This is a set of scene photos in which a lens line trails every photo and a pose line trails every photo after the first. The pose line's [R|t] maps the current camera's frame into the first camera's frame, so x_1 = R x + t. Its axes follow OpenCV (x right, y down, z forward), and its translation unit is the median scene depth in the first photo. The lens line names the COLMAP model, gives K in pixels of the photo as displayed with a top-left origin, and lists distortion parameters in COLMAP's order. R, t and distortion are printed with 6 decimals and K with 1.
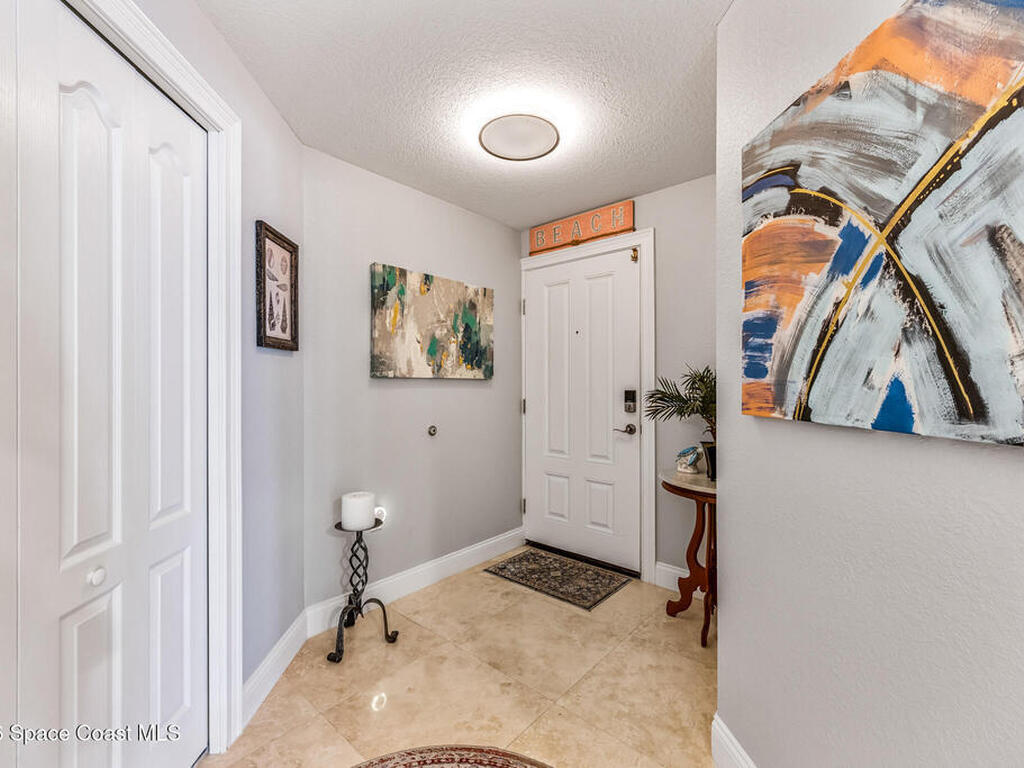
lens RADIAL K [[431.8, 0, 507.6], [0, 431.8, 382.7], [0, 0, 1]] dist [0.027280, -0.008077]
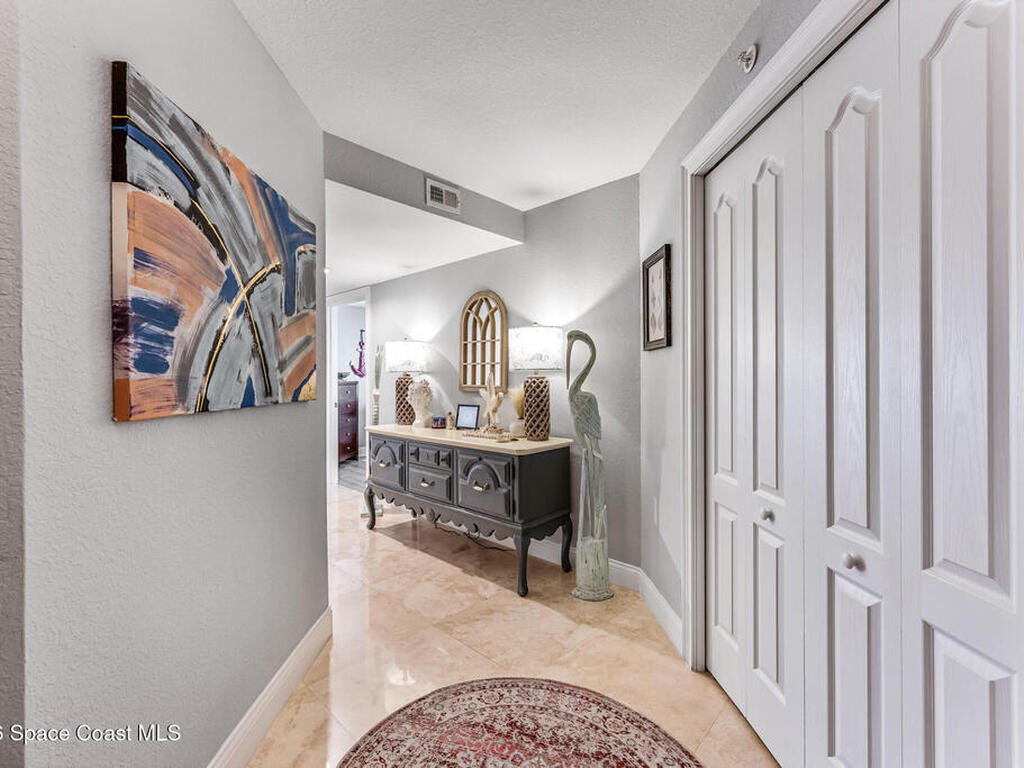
lens RADIAL K [[431.8, 0, 507.6], [0, 431.8, 382.7], [0, 0, 1]] dist [0.027280, -0.008077]
pose [[-0.999375, 0.006374, 0.034766, -0.166117], [0.006581, 0.999961, 0.005833, 0.009255], [-0.034728, 0.006059, -0.999378, 2.190057]]
